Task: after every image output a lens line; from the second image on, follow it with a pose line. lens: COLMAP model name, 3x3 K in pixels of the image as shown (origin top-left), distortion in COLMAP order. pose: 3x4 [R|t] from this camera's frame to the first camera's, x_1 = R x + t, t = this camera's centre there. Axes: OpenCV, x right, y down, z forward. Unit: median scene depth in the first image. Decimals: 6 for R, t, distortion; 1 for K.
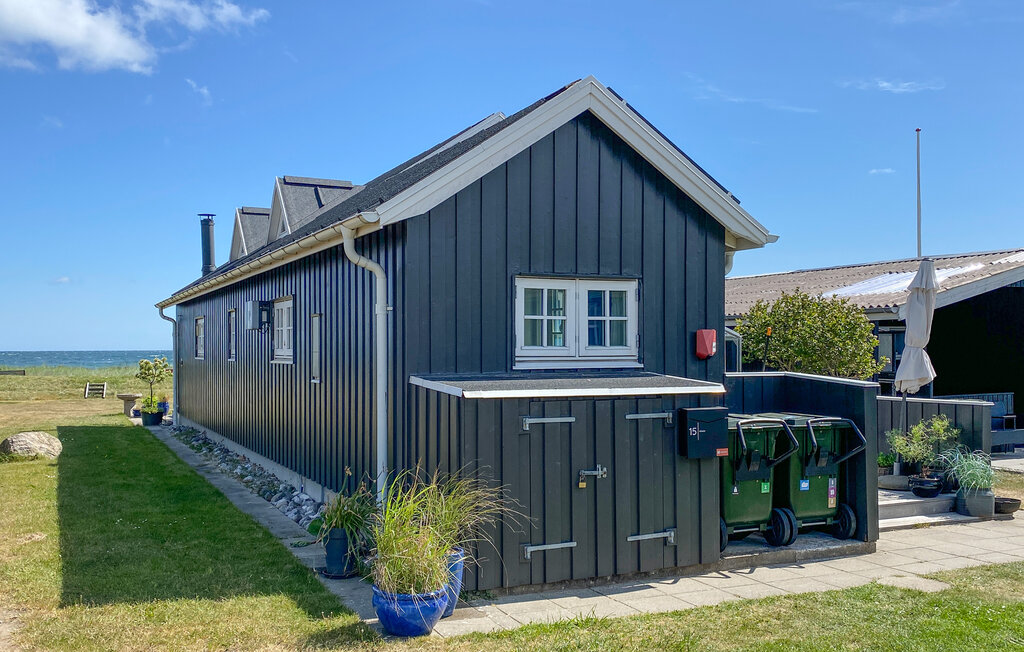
lens RADIAL K [[1035.1, 0, 512.0], [0, 1035.1, 326.0], [0, 0, 1]] dist [-0.003320, -0.007912]
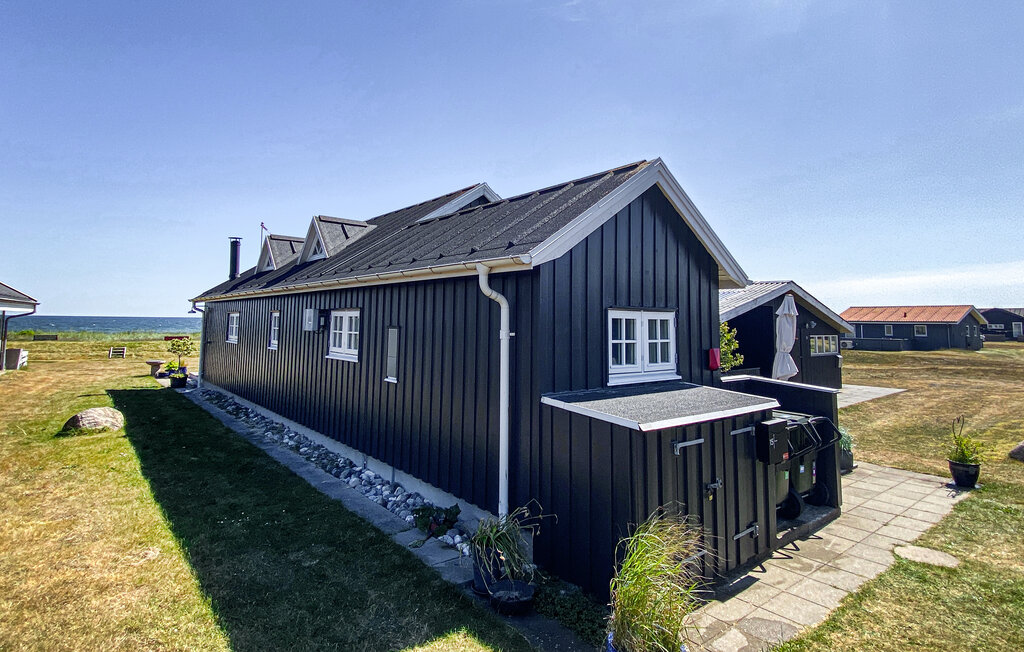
lens RADIAL K [[564.6, 0, 512.1], [0, 564.6, 251.4], [0, 0, 1]] dist [-0.009347, -0.001611]
pose [[0.967328, 0.046514, 0.249223, -0.267413], [-0.022116, 0.994760, -0.099816, -0.044392], [-0.252560, 0.091043, 0.963288, 0.350910]]
